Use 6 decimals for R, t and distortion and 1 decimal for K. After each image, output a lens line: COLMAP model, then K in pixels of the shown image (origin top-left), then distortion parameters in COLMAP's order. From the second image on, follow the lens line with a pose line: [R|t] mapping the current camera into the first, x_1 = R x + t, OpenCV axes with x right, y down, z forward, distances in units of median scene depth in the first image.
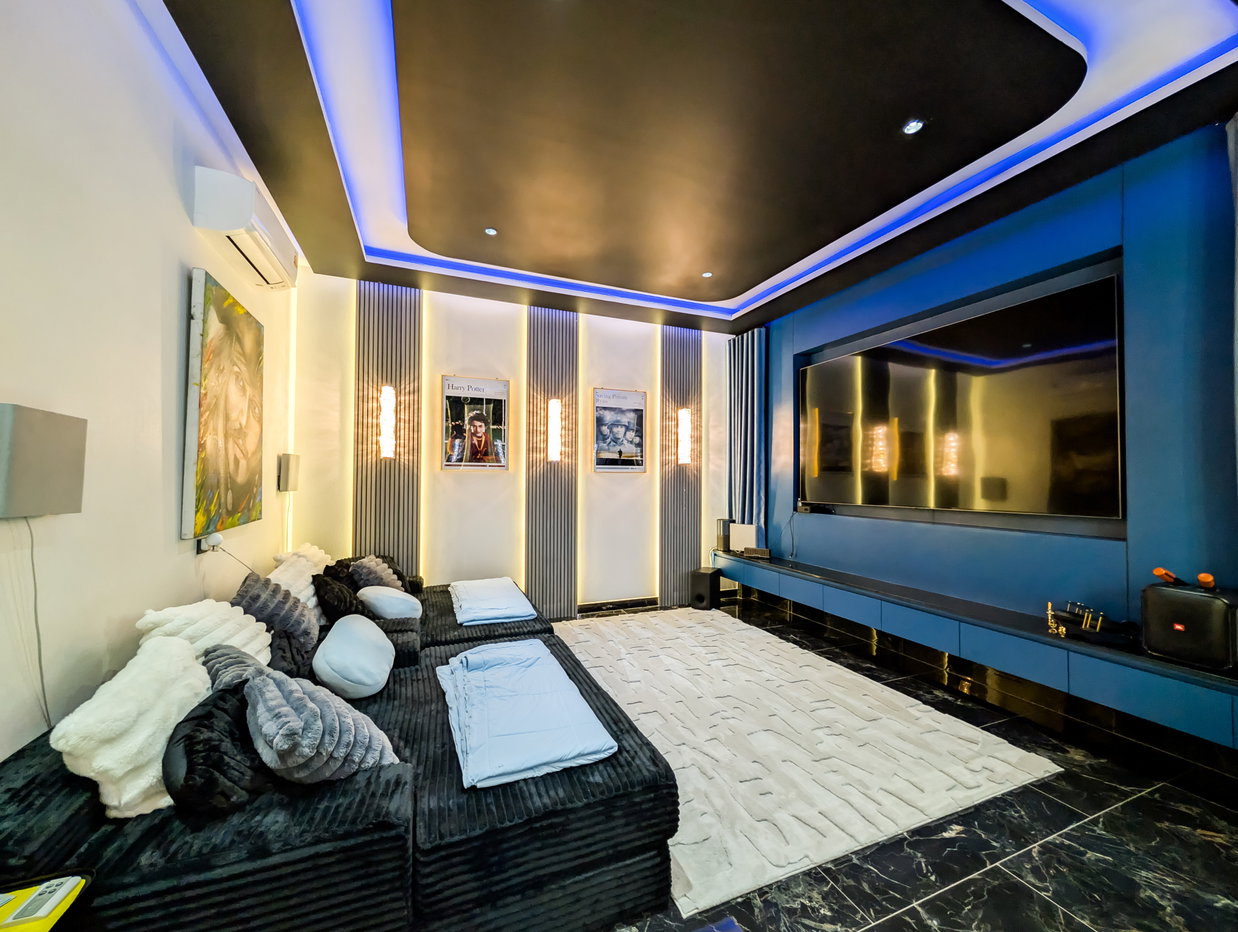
lens RADIAL K [[471.3, 0, 617.6], [0, 471.3, 468.9], [0, 0, 1]] dist [0.000104, 0.000204]
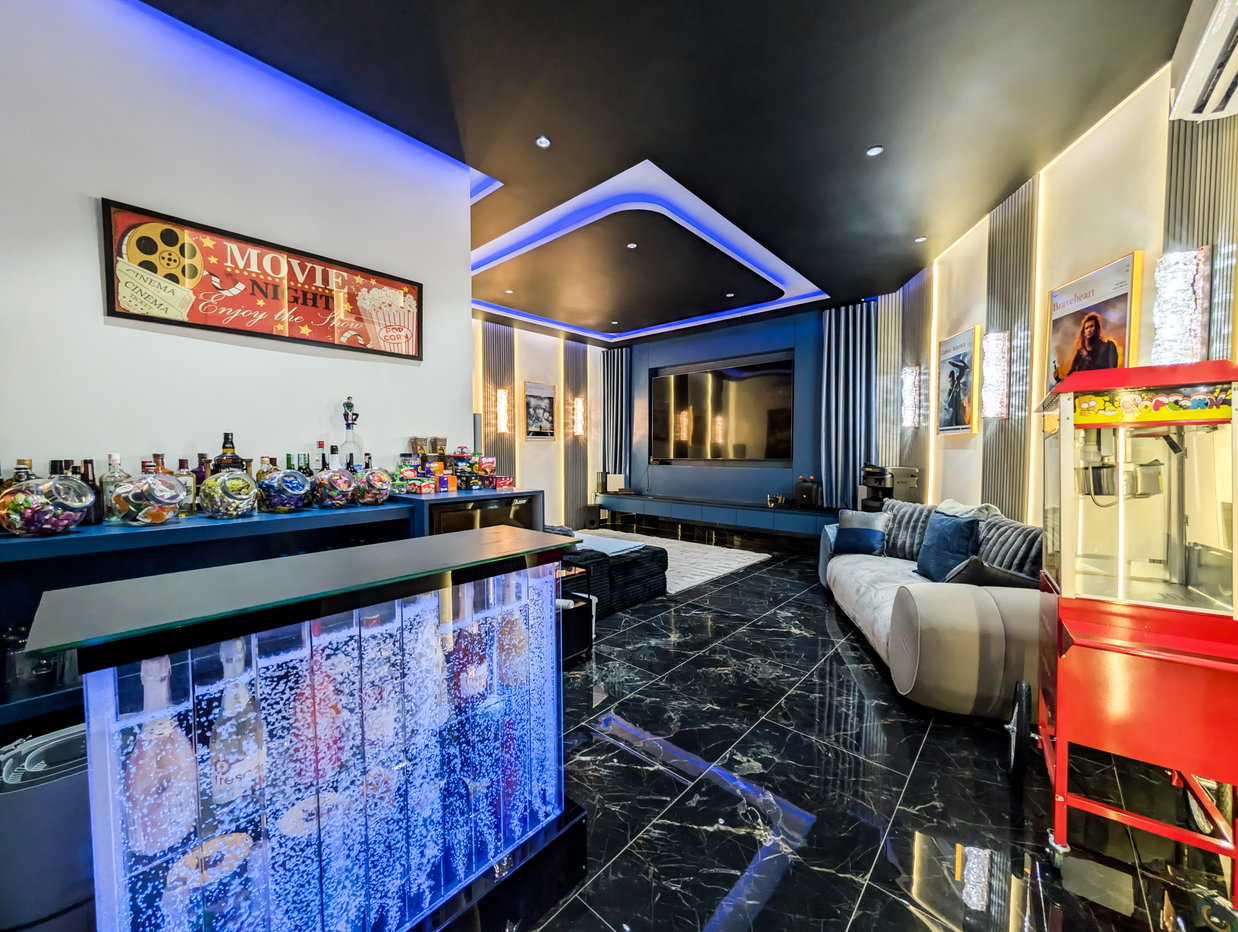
lens RADIAL K [[471.3, 0, 617.6], [0, 471.3, 468.9], [0, 0, 1]] dist [0.000104, 0.000204]
pose [[0.902296, -0.023986, 0.430449, -0.399639], [-0.004010, 0.997941, 0.064014, 0.000055], [-0.431099, -0.059486, 0.900342, -0.407649]]
